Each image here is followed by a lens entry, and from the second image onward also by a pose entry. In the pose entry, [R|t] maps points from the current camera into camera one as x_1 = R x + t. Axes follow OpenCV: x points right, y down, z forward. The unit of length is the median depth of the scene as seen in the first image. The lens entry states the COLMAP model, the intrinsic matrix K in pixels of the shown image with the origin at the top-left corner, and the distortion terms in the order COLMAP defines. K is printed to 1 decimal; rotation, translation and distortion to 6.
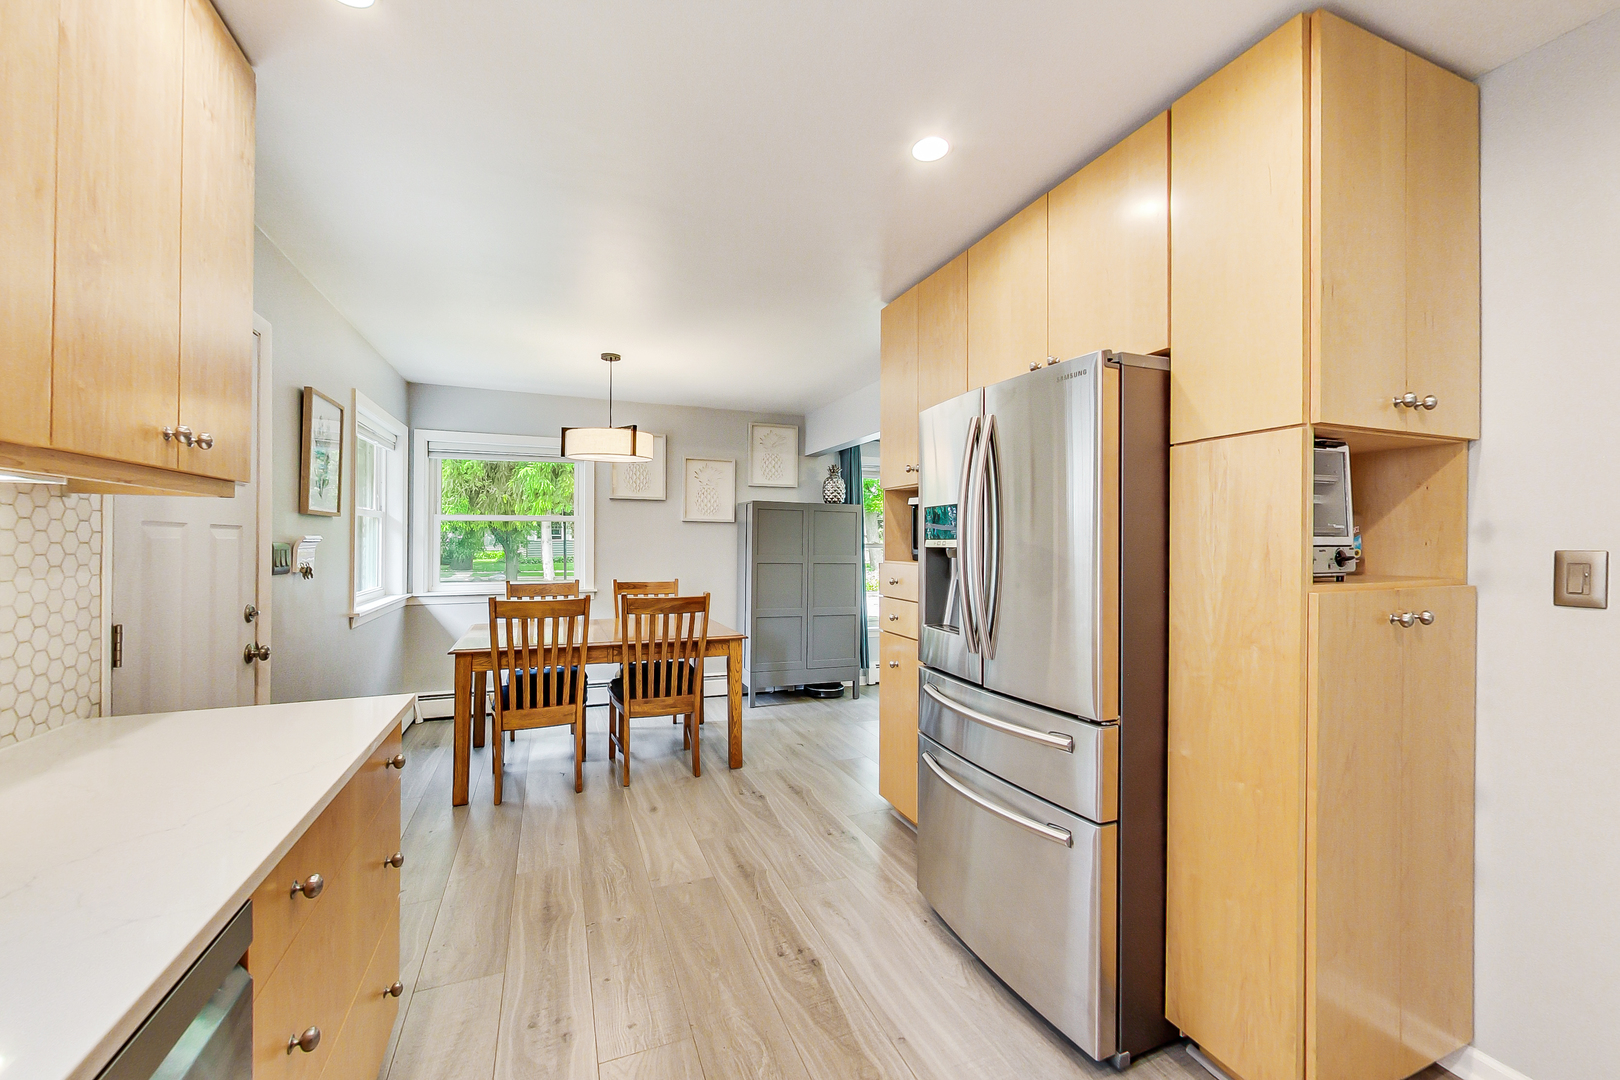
lens RADIAL K [[623.6, 0, 808.0], [0, 623.6, 537.4], [0, 0, 1]] dist [-0.001133, 0.000018]
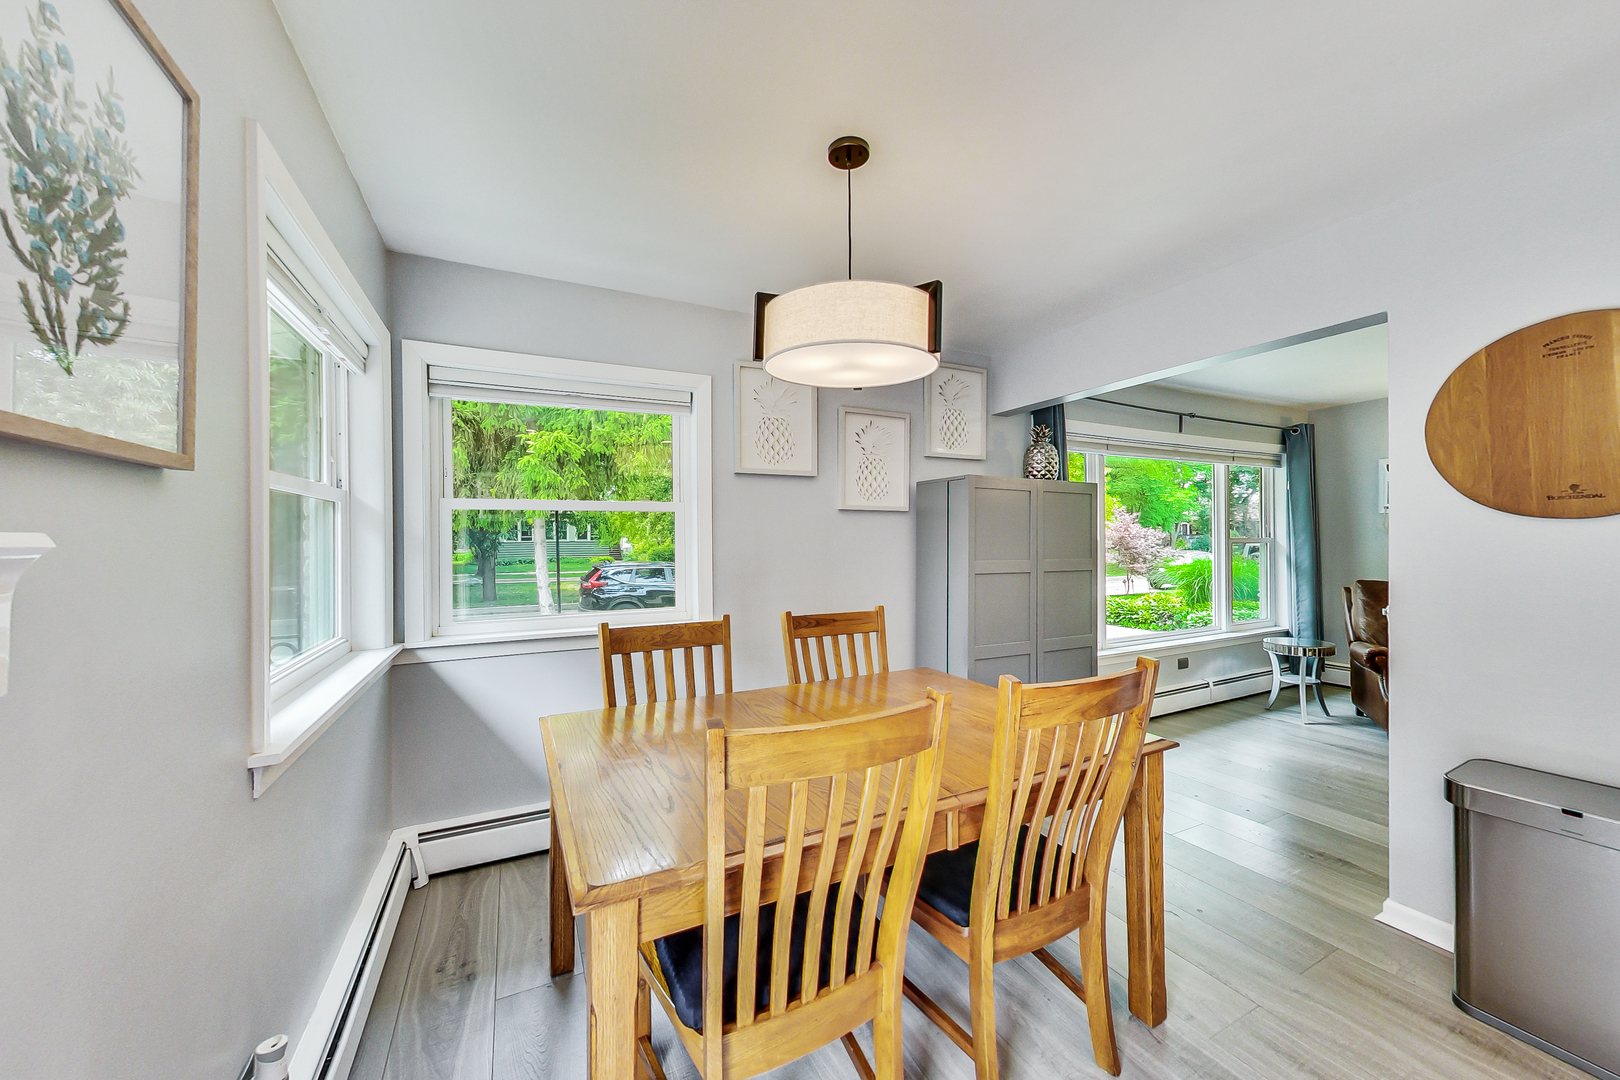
lens RADIAL K [[587.5, 0, 810.0], [0, 587.5, 540.0], [0, 0, 1]] dist [-0.001506, 0.000091]
pose [[0.997320, -0.009857, 0.072500, -0.366673], [0.009307, 0.999925, 0.007925, 0.000005], [-0.072572, -0.007229, 0.997337, 0.536637]]
